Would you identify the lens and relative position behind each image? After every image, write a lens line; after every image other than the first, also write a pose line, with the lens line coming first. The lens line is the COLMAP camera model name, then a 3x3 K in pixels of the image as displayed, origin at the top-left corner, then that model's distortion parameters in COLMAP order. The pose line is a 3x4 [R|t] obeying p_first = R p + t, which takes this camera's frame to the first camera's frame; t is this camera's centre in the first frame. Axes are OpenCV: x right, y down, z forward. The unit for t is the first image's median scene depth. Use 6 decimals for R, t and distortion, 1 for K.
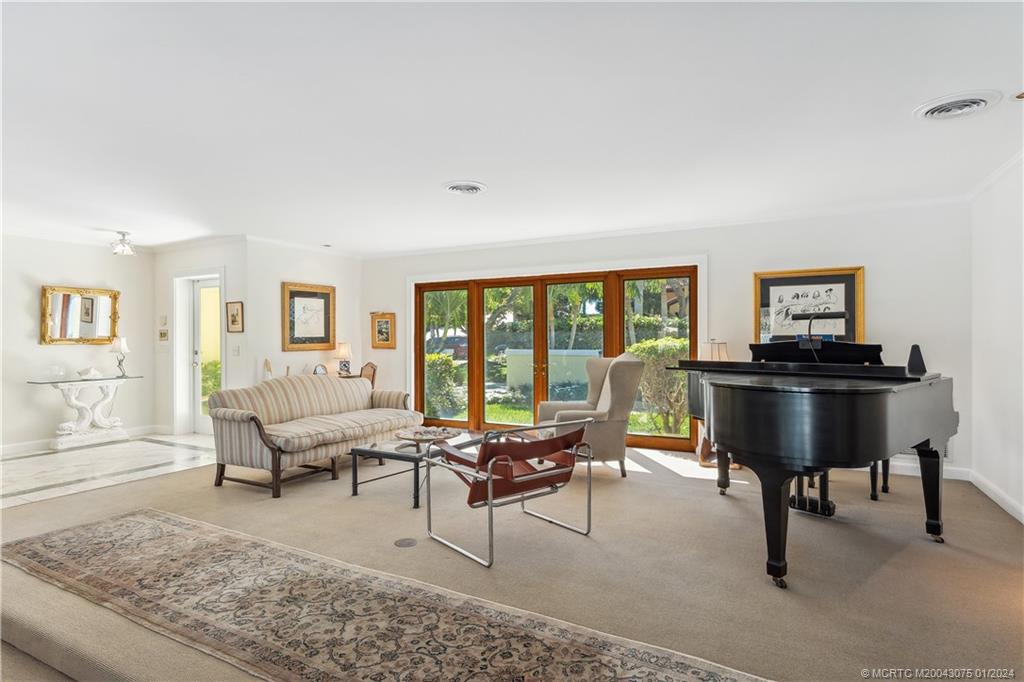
lens RADIAL K [[541.5, 0, 513.3], [0, 541.5, 339.0], [0, 0, 1]] dist [-0.002234, 0.004204]
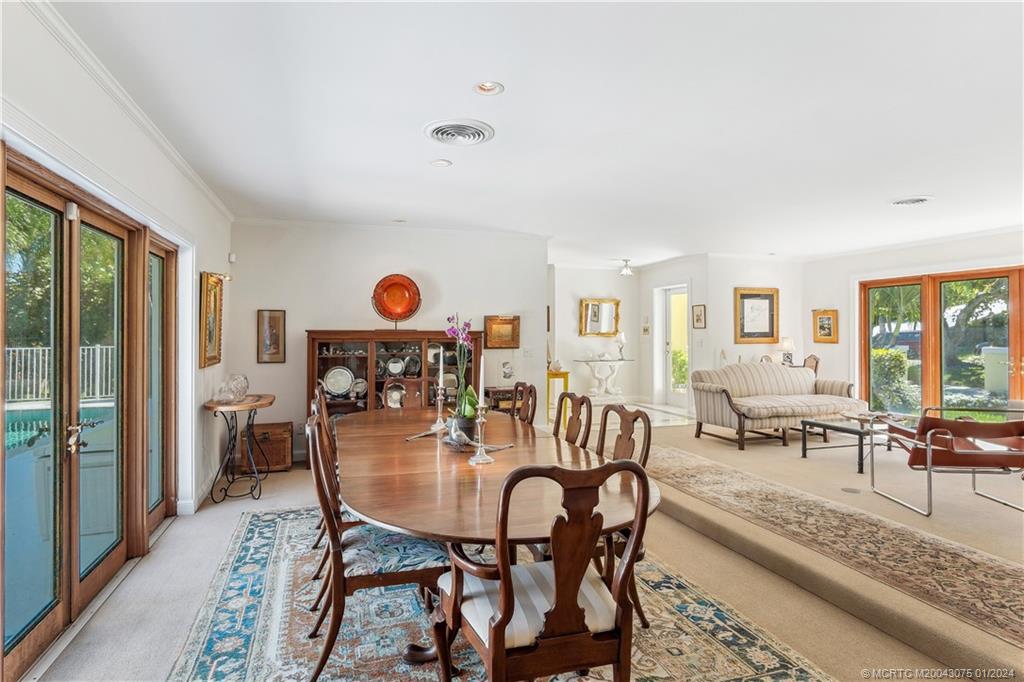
lens RADIAL K [[541.5, 0, 522.9], [0, 541.5, 328.7], [0, 0, 1]] dist [-0.002234, 0.004204]
pose [[0.741811, -0.001142, -0.670608, 0.059248], [-0.004847, 0.999963, -0.007065, -0.000421], [0.670591, 0.008491, 0.741779, -0.329819]]
